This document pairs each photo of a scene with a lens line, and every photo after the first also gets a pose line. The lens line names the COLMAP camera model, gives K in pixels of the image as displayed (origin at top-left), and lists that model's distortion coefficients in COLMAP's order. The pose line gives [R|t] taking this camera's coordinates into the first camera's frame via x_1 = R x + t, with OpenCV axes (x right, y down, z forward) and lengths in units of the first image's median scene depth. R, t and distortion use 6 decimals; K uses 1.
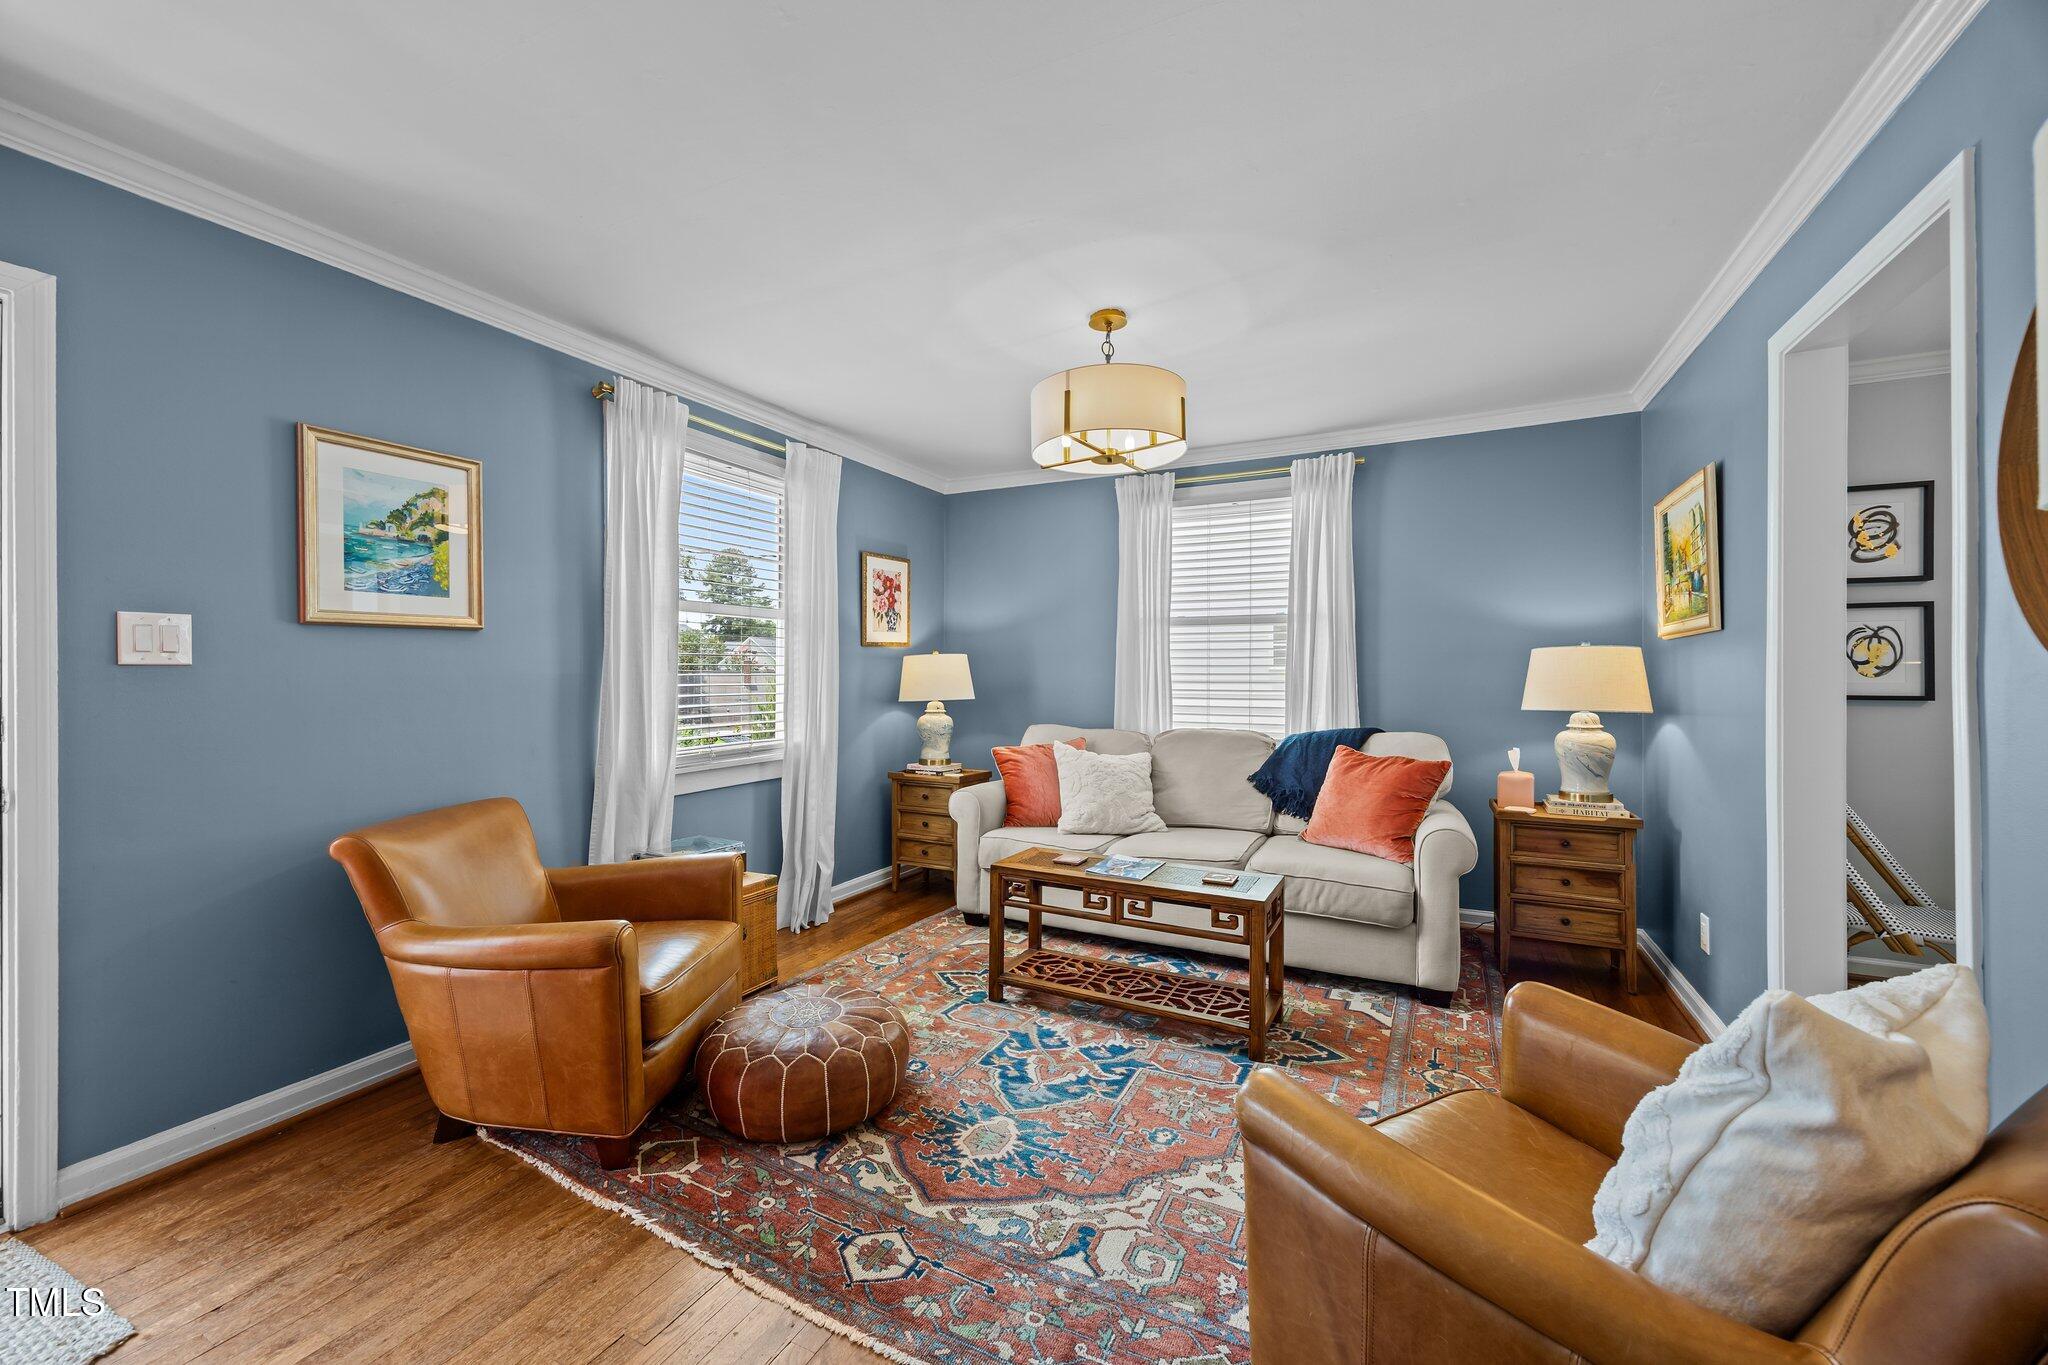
lens RADIAL K [[809.9, 0, 1008.4], [0, 809.9, 676.7], [0, 0, 1]] dist [-0.000098, 0.000008]
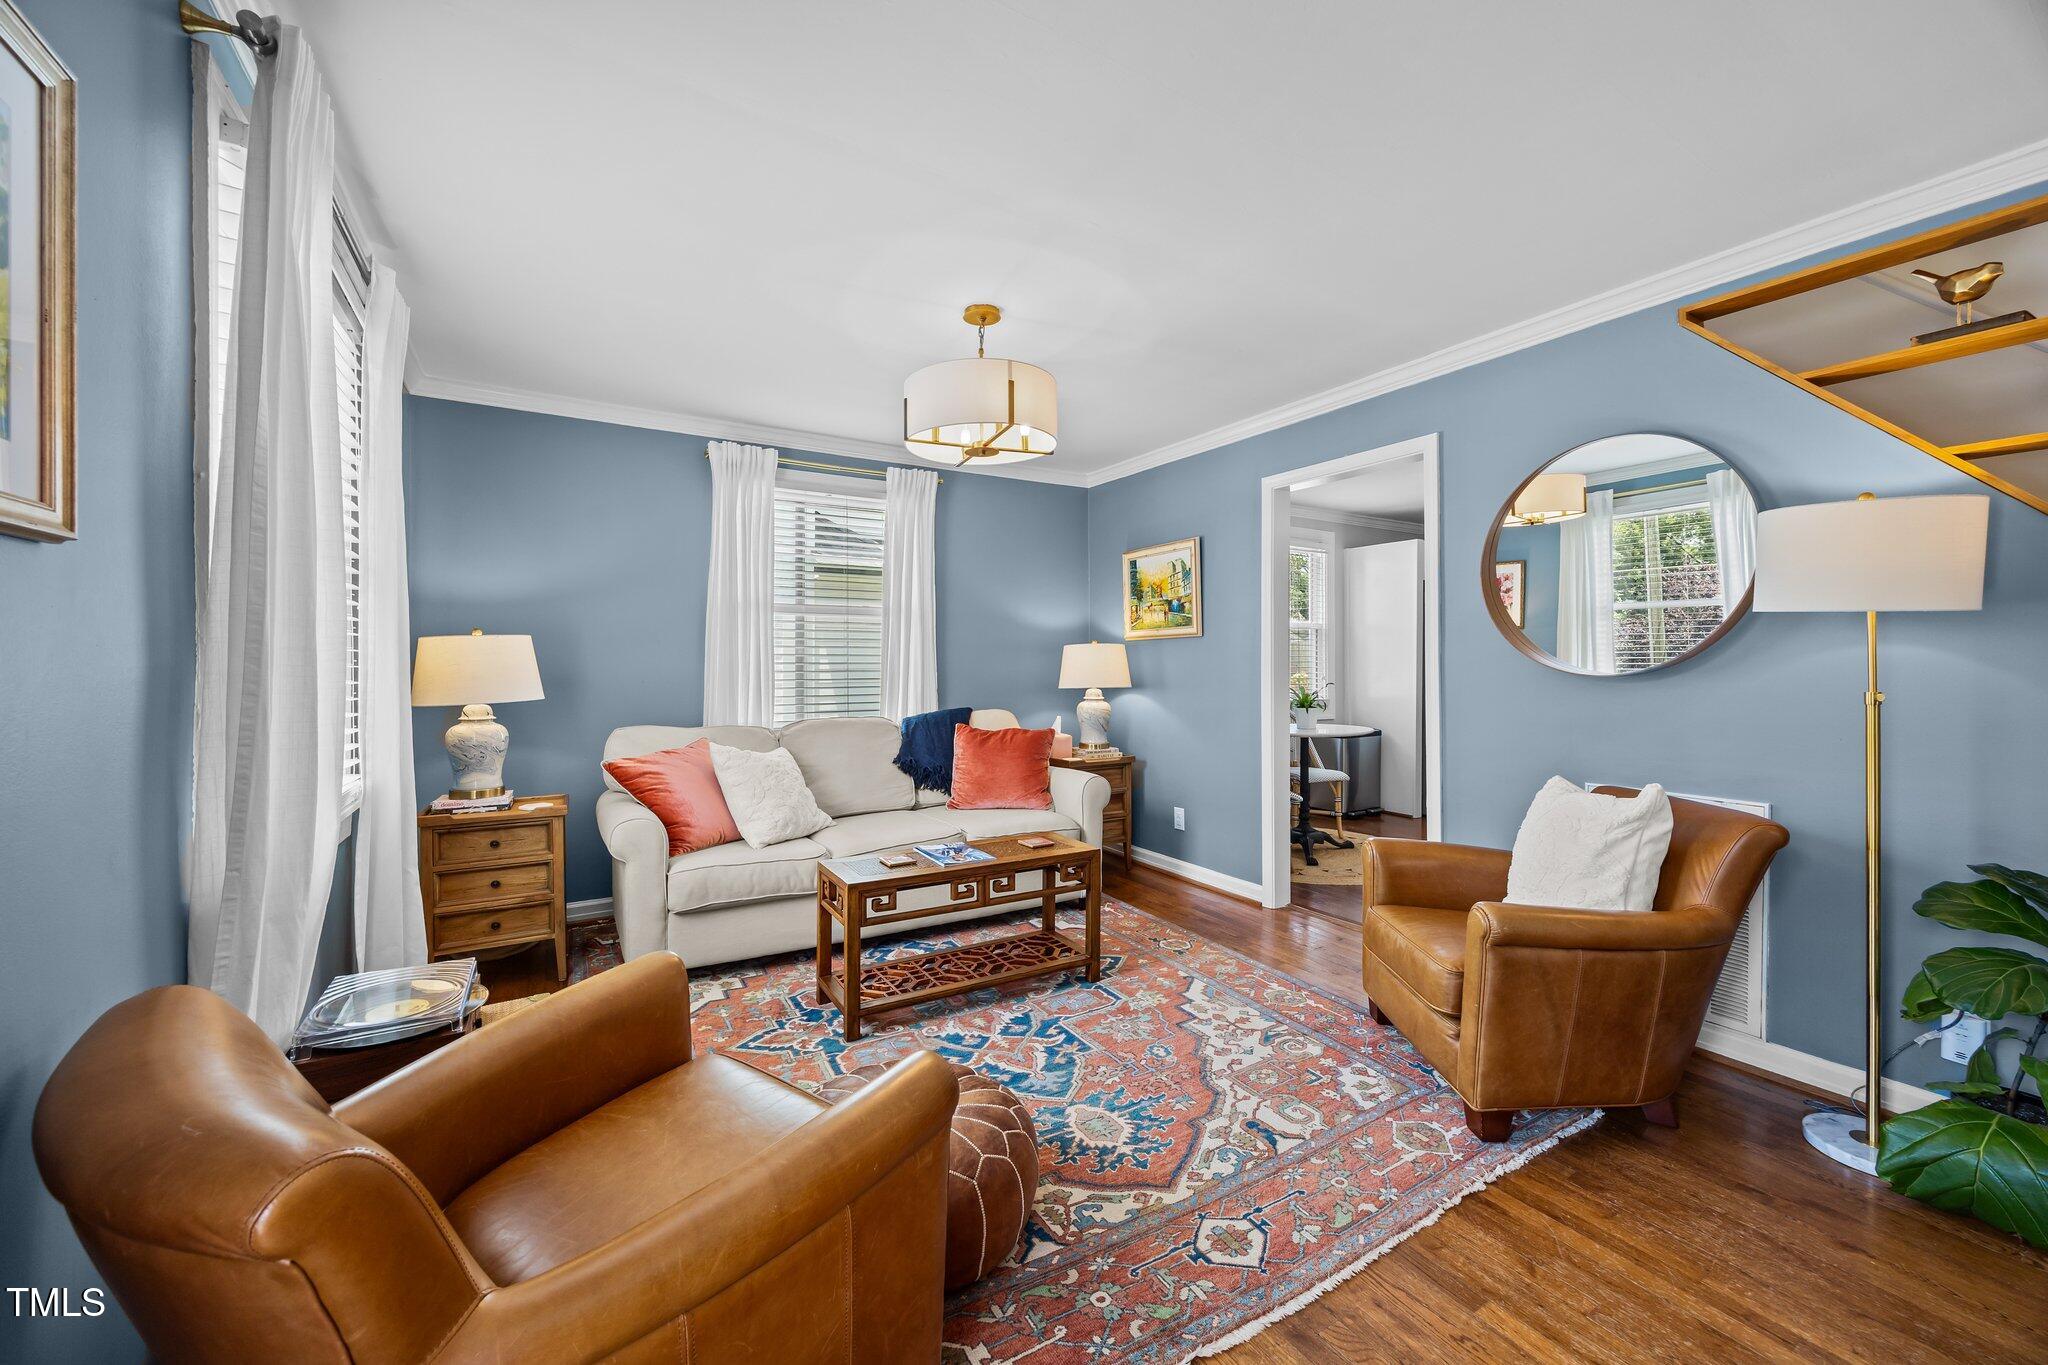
lens RADIAL K [[794.2, 0, 1016.2], [0, 794.2, 668.7], [0, 0, 1]] dist [-0.002537, -0.000132]
pose [[0.519524, -0.007789, 0.854421, -0.713686], [0.004890, 0.999969, 0.006142, -0.002054], [-0.854442, 0.000987, 0.519546, 0.449598]]
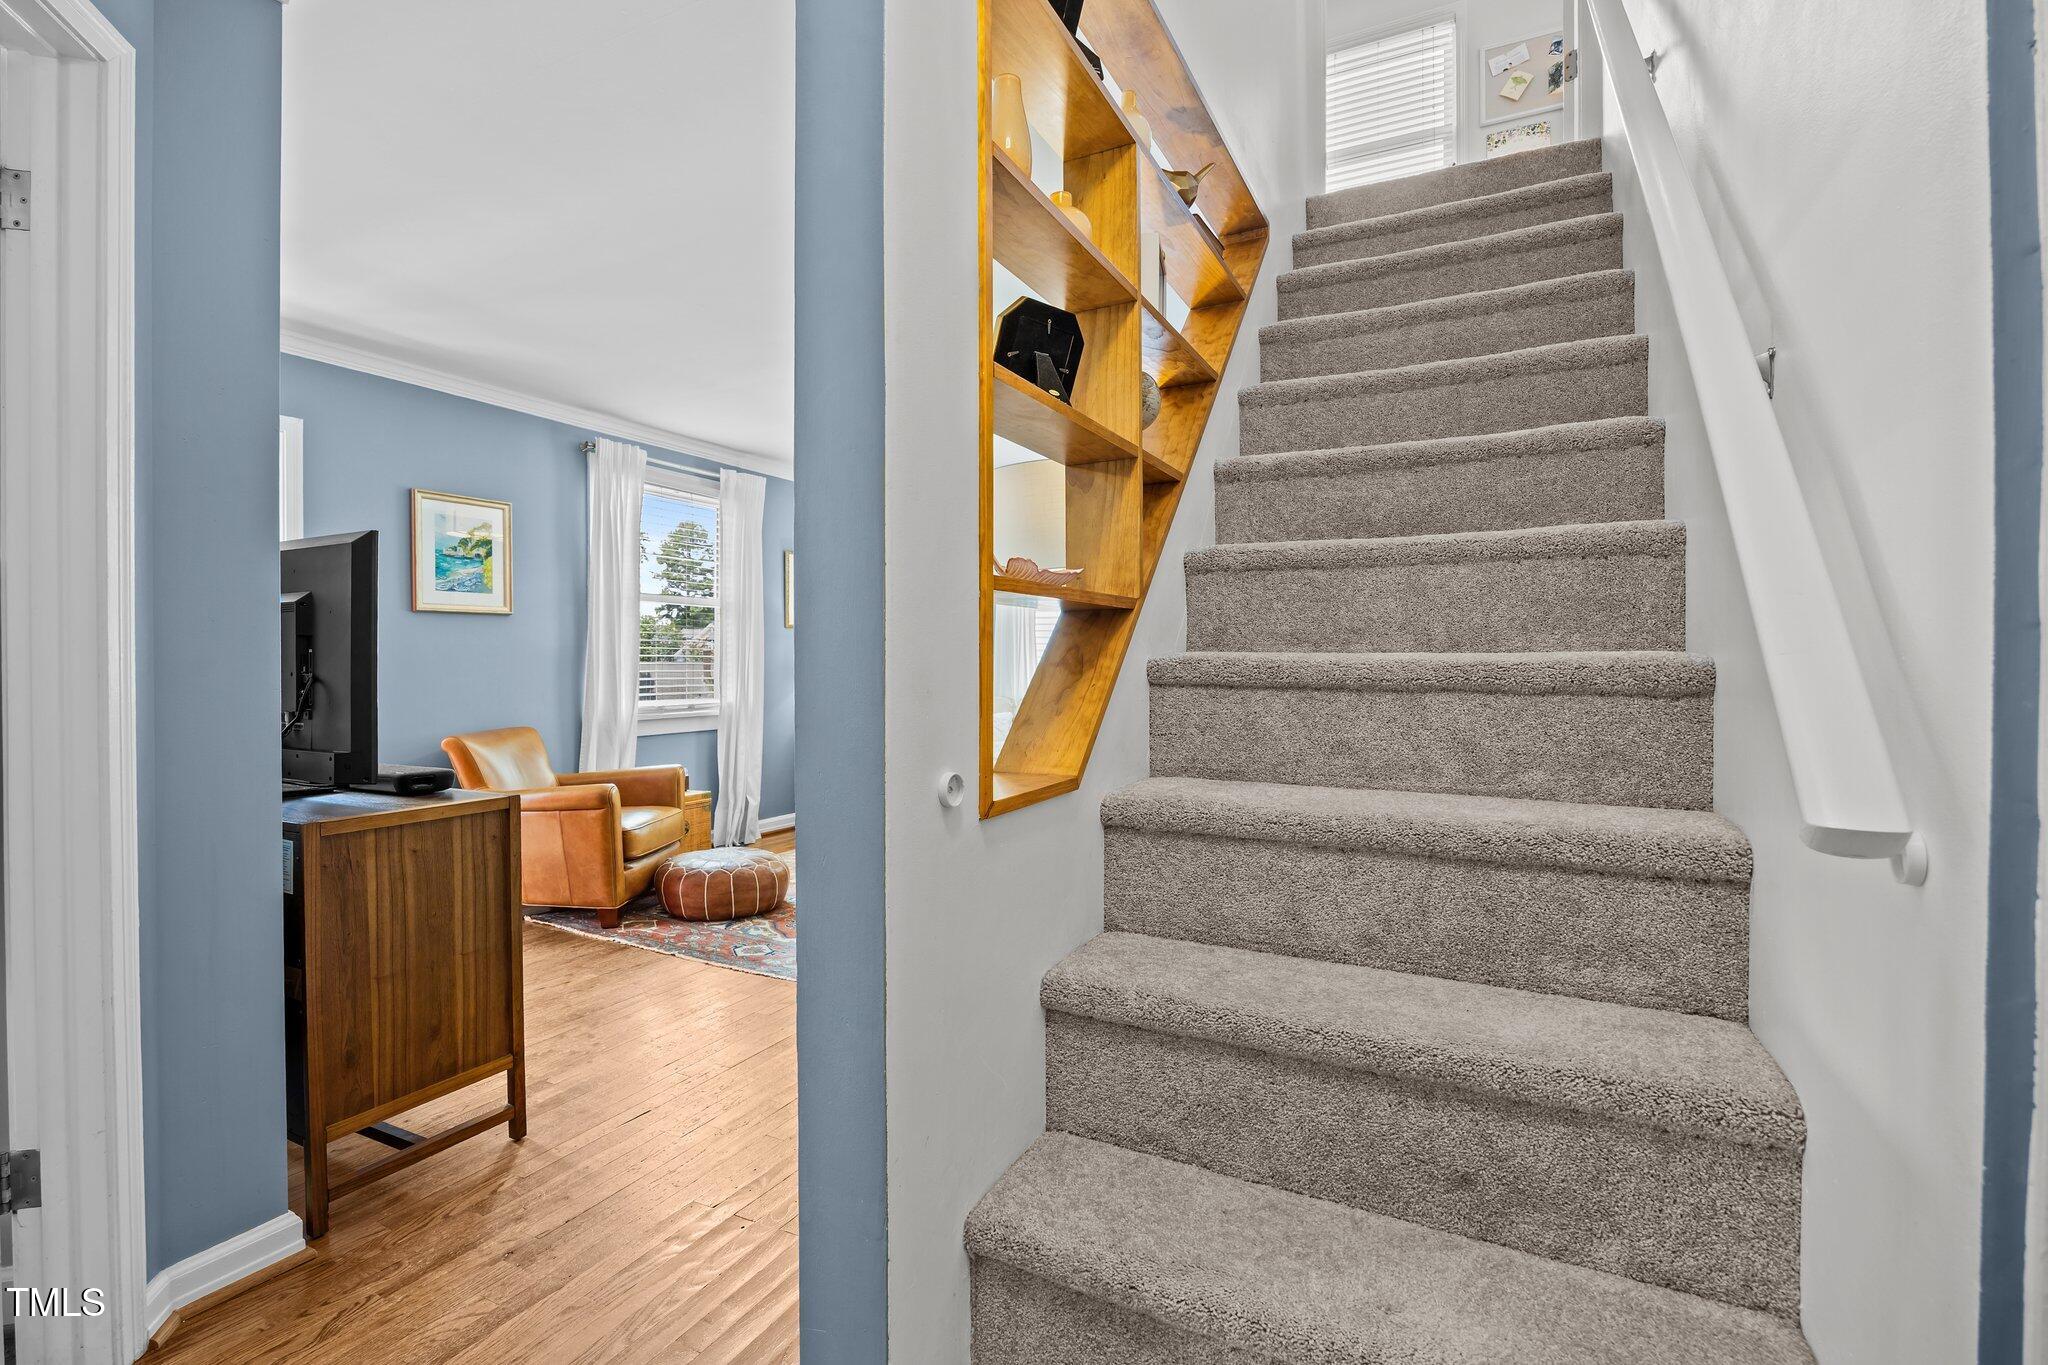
lens RADIAL K [[978.3, 0, 1024.0], [0, 978.3, 682.5], [0, 0, 1]] dist [-0.037949, 0.000056]
pose [[1.000000, -0.000450, -0.000270, 0.292591], [0.000453, 0.999933, 0.011557, 0.045604], [0.000265, -0.011557, 0.999933, -0.775905]]
